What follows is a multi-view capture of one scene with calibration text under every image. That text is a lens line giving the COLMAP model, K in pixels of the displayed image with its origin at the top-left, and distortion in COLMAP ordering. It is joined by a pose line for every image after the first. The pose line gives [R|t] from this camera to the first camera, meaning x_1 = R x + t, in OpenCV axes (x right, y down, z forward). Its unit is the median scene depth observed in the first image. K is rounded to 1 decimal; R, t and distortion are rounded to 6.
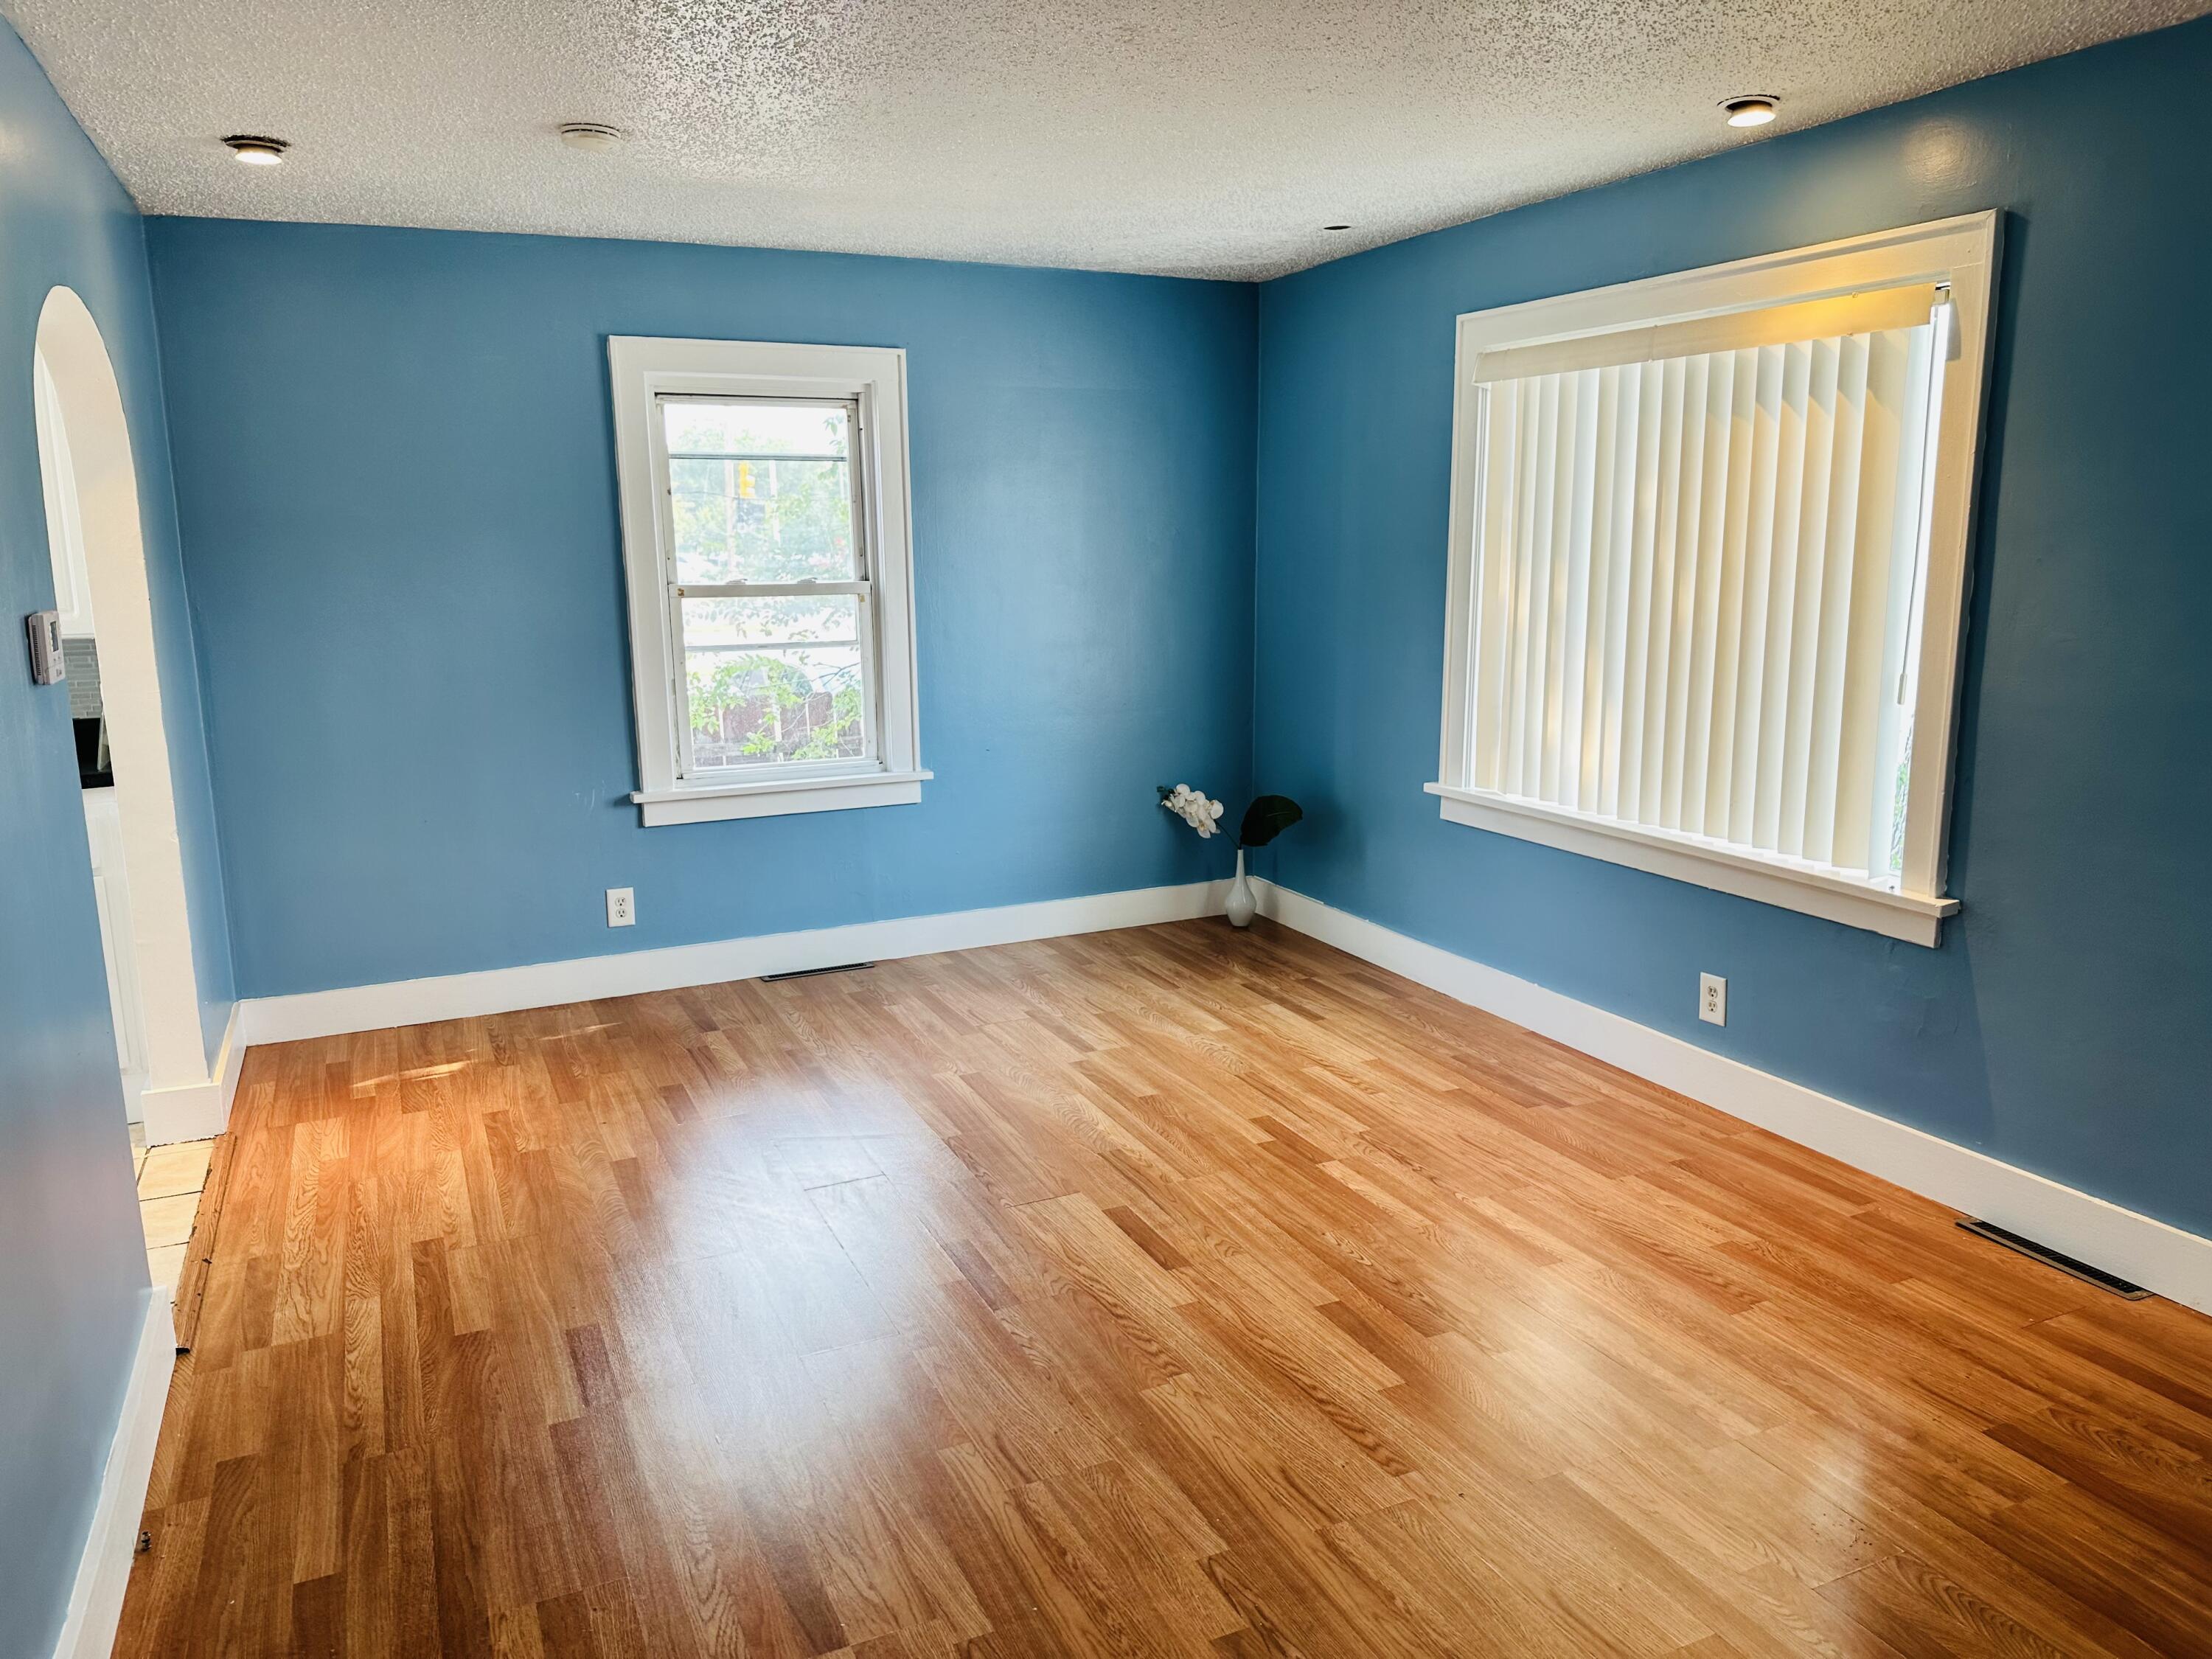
lens RADIAL K [[1545.7, 0, 1104.4], [0, 1545.7, 831.1], [0, 0, 1]] dist [0.050434, -0.054046]
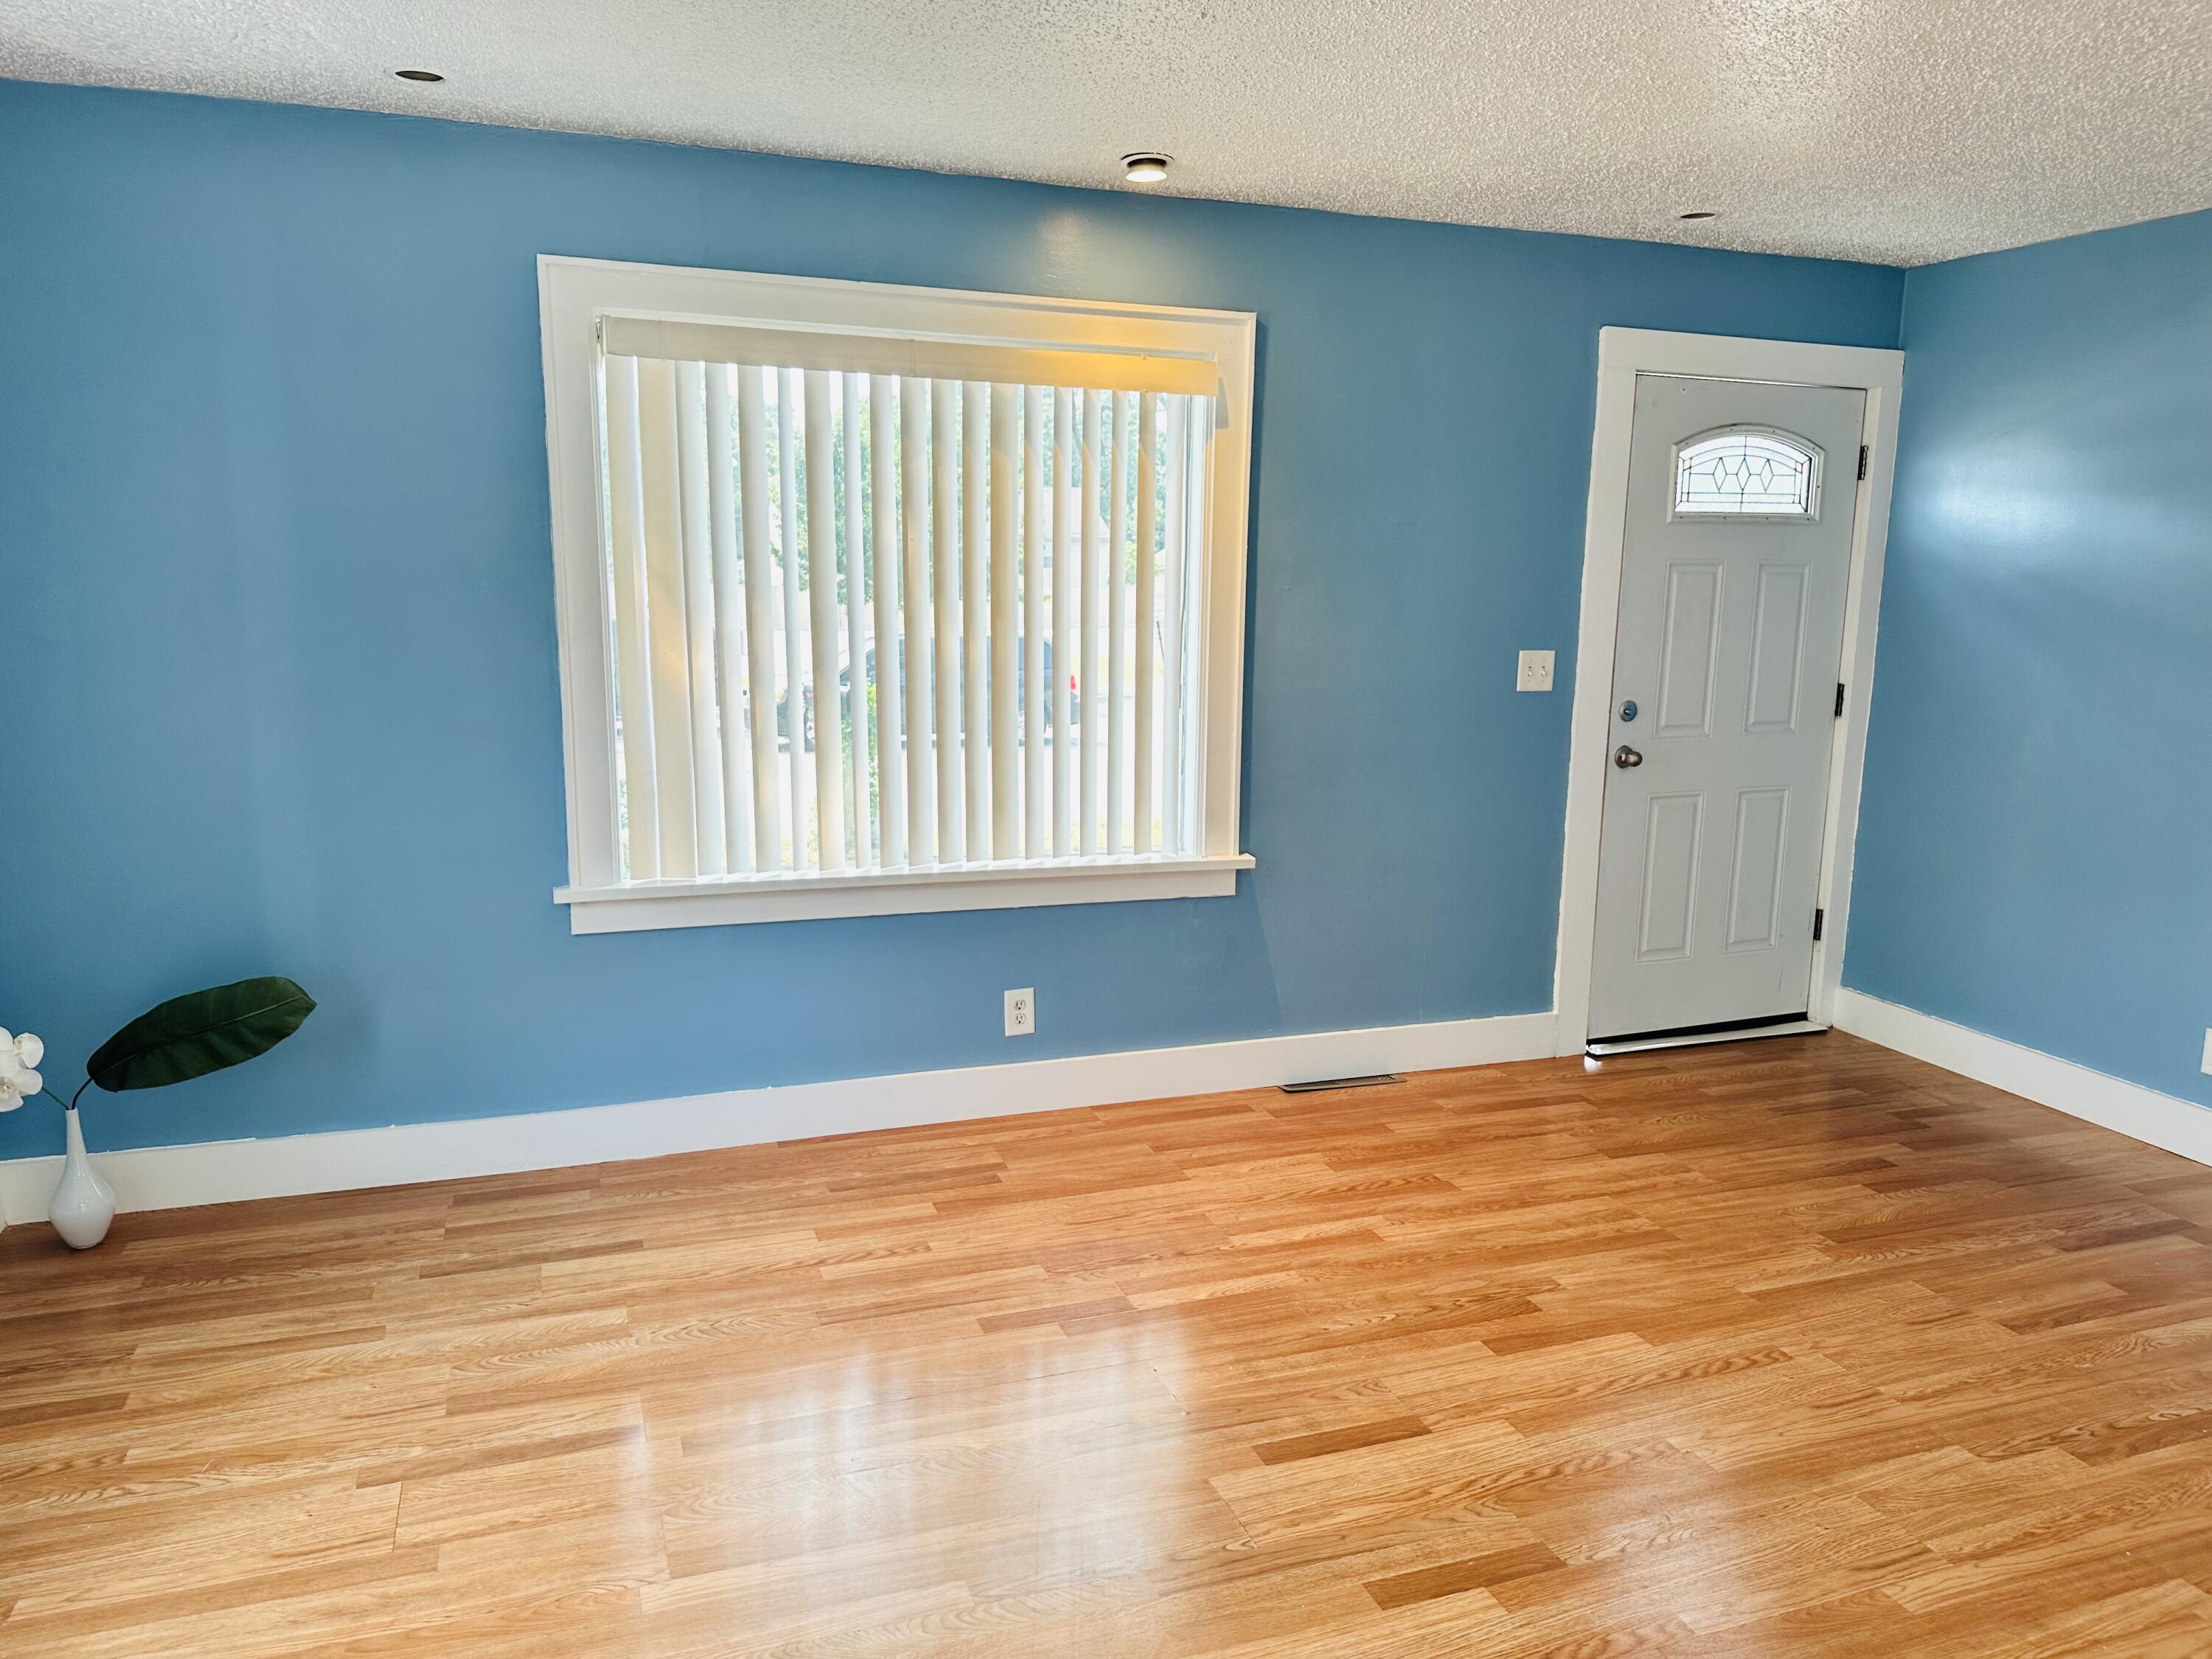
lens RADIAL K [[1545.7, 0, 1118.1], [0, 1545.7, 816.3], [0, 0, 1]] dist [0.050434, -0.054046]
pose [[0.091000, -0.151577, 0.984248, -0.582713], [0.173591, 0.975631, 0.134201, -0.141935], [-0.980604, 0.158645, 0.115094, 0.786628]]
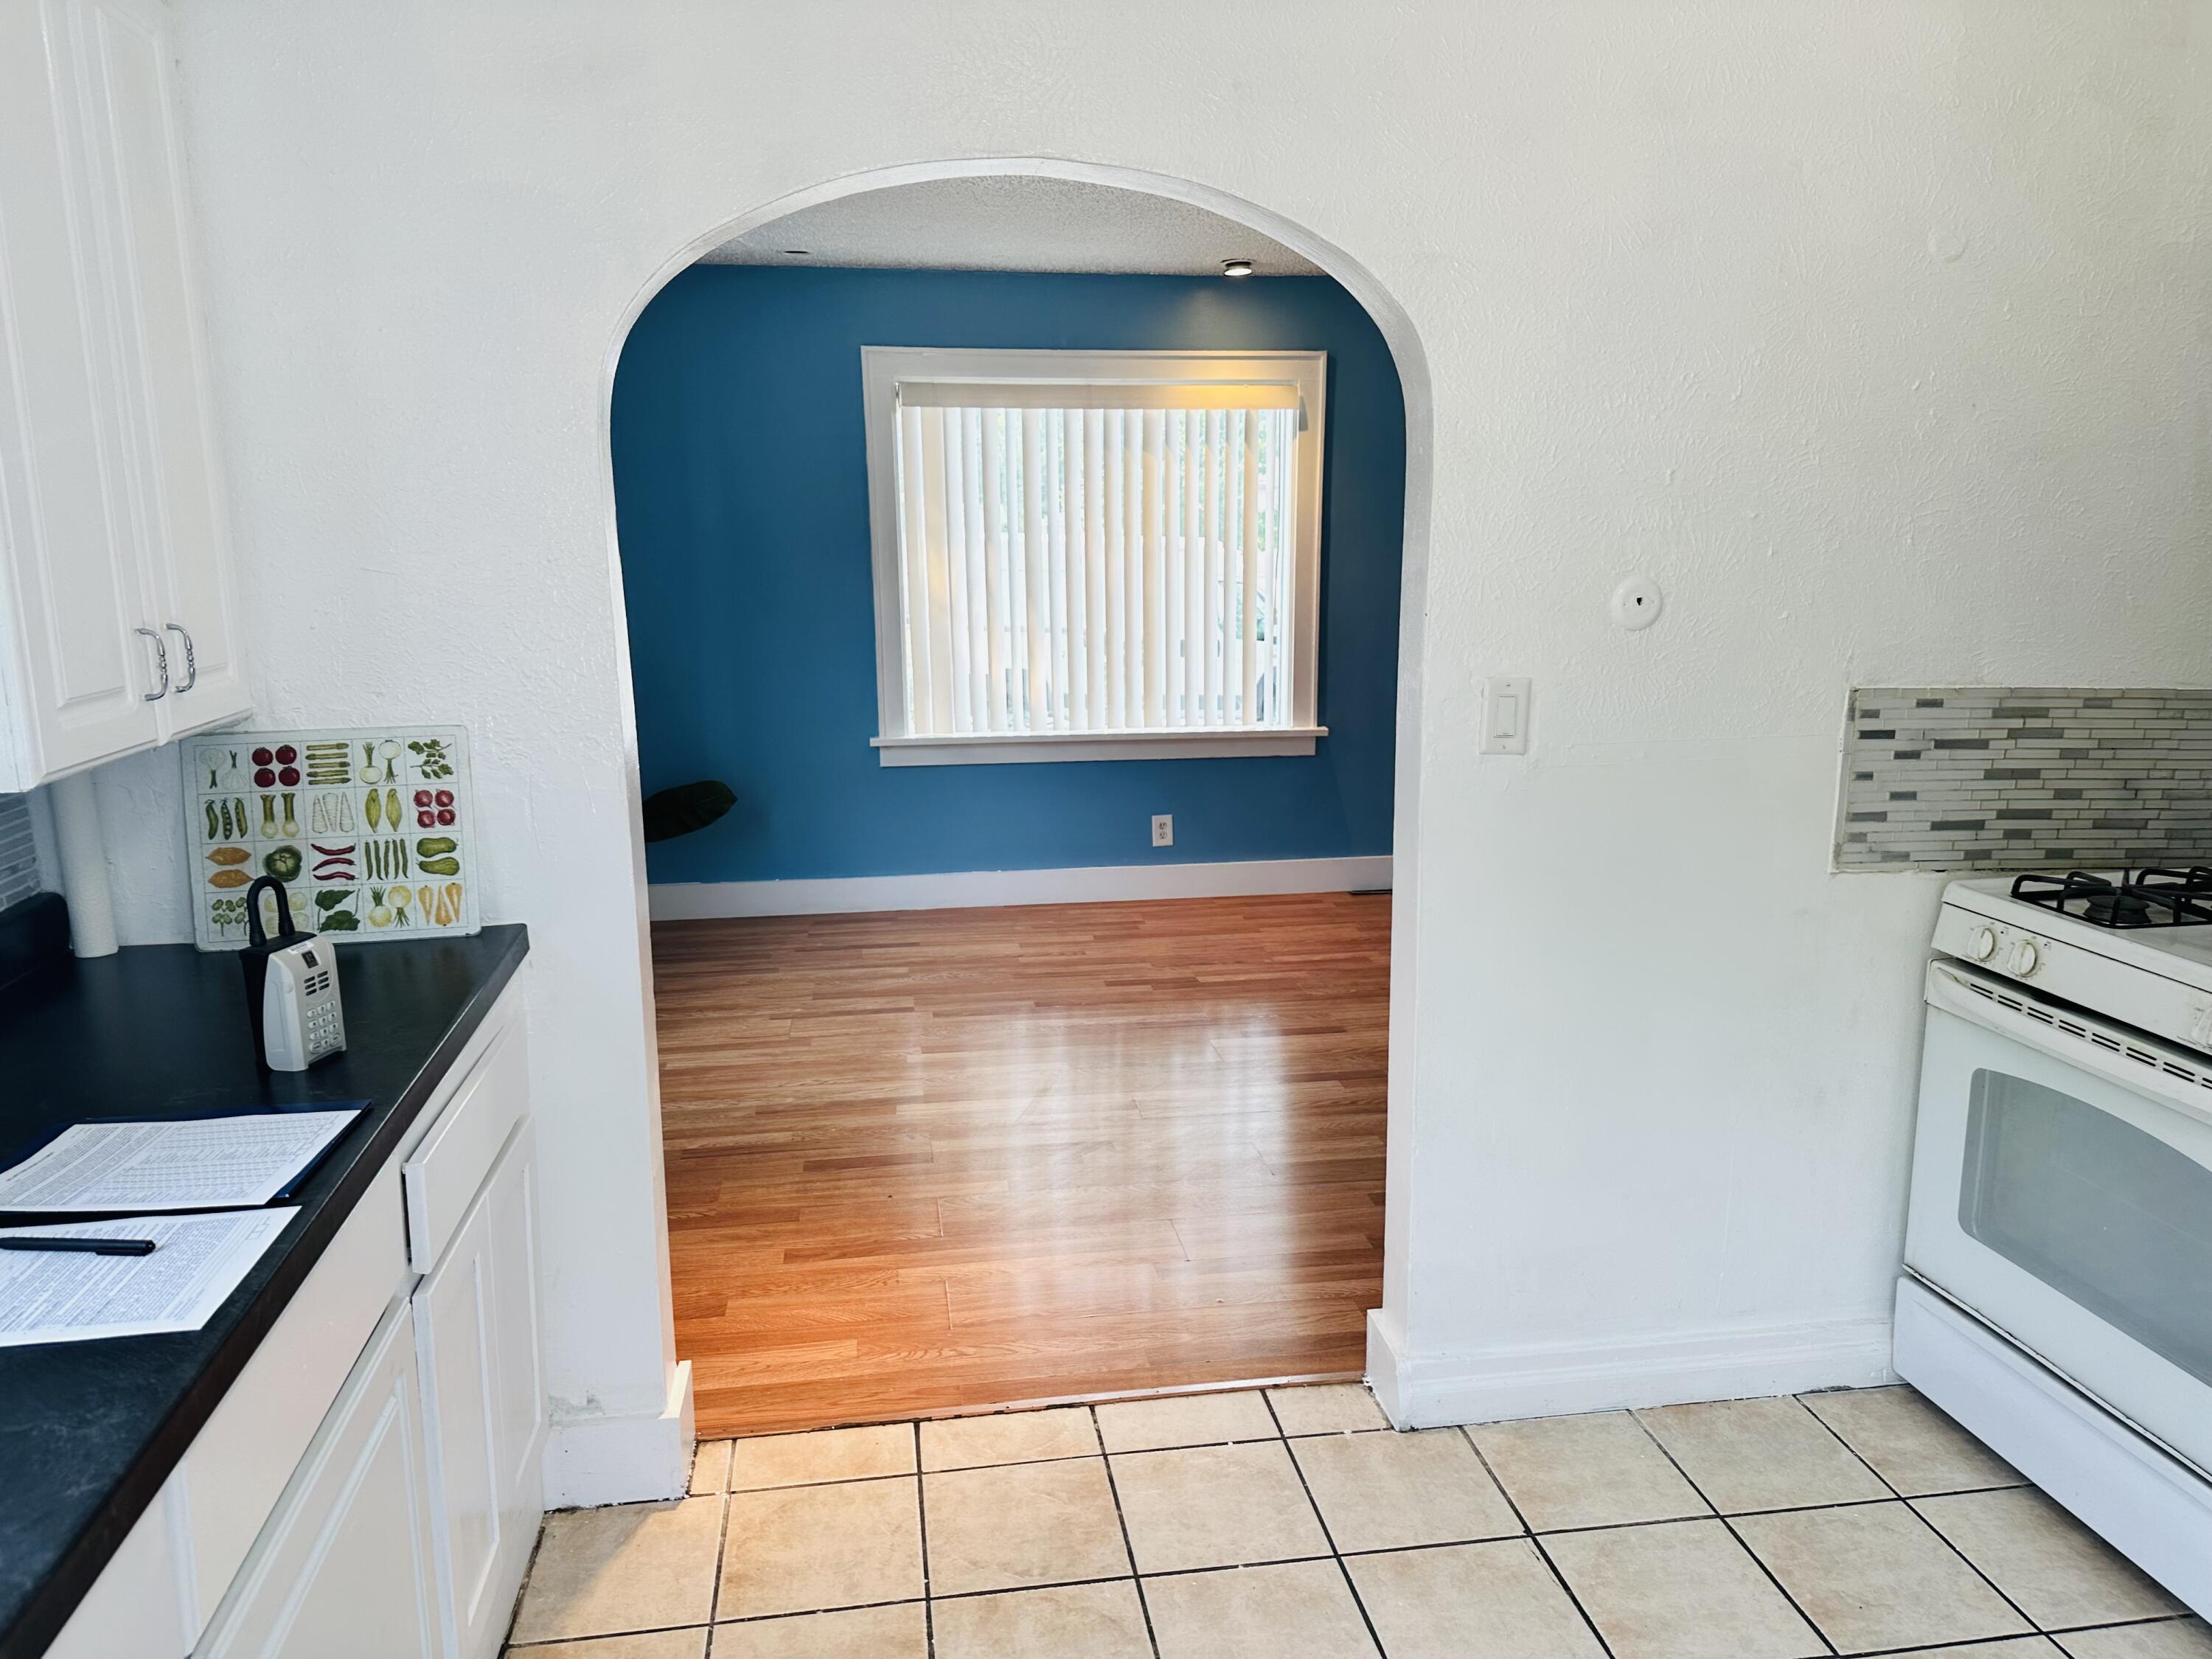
lens RADIAL K [[1545.7, 0, 1118.5], [0, 1545.7, 830.9], [0, 0, 1]] dist [0.050434, -0.054046]
pose [[0.283378, -0.187816, 0.940437, -1.046125], [0.187306, 0.972588, 0.137797, -0.108860], [-0.940539, 0.137101, 0.310789, 0.559494]]
